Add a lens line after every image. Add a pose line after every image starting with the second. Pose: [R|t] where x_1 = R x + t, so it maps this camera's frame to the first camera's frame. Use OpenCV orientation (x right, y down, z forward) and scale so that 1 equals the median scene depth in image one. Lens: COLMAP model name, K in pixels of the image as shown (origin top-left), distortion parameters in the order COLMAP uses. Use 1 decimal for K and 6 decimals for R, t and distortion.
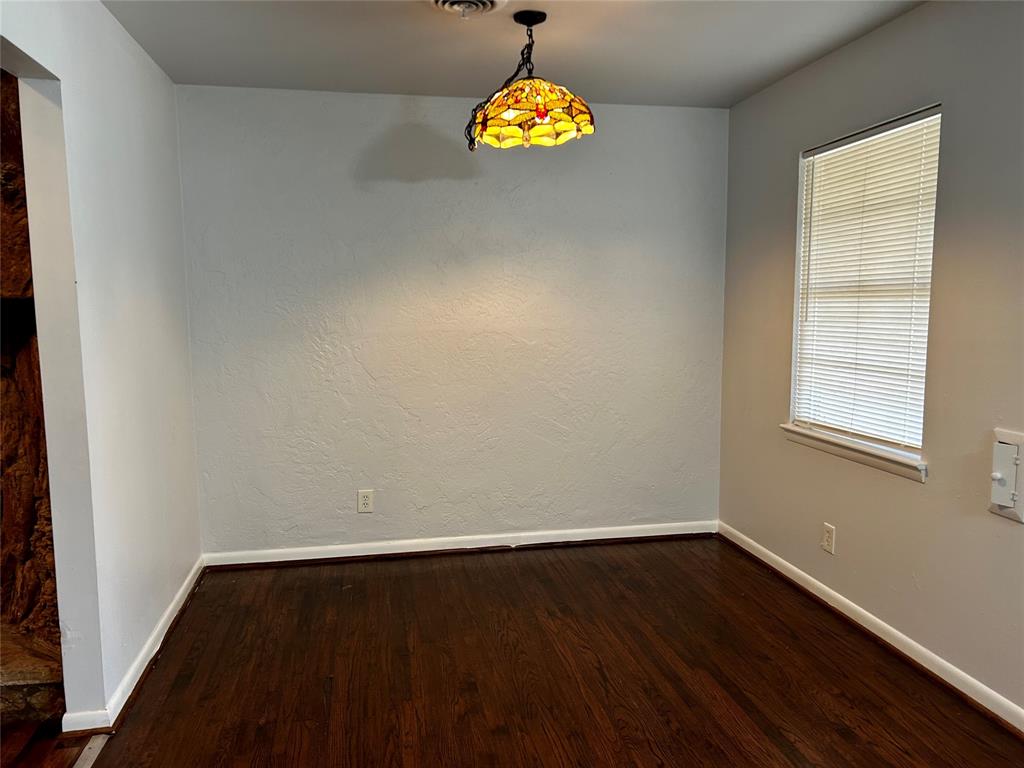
lens RADIAL K [[767.1, 0, 536.8], [0, 767.1, 389.0], [0, 0, 1]] dist [0.041902, -0.135663]
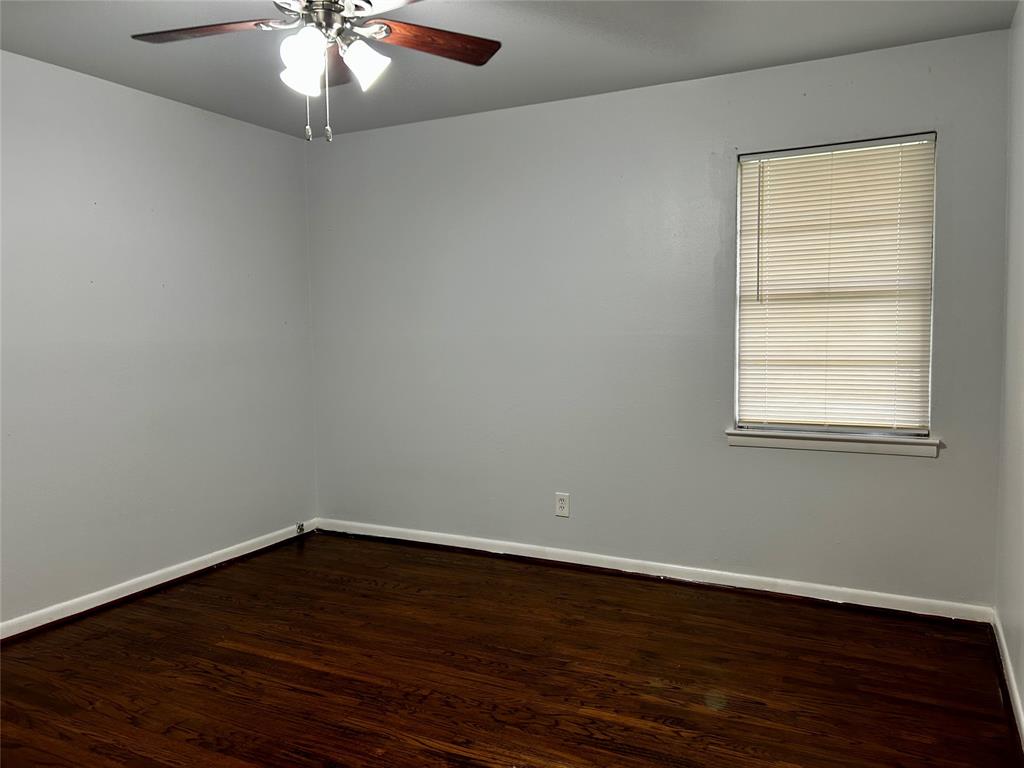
lens RADIAL K [[767.1, 0, 536.8], [0, 767.1, 389.0], [0, 0, 1]] dist [0.041902, -0.135663]
pose [[0.772314, 0.039084, -0.634038, 0.517363], [-0.065883, 0.997651, -0.018753, 0.010964], [0.631816, 0.056256, 0.773074, 0.232623]]
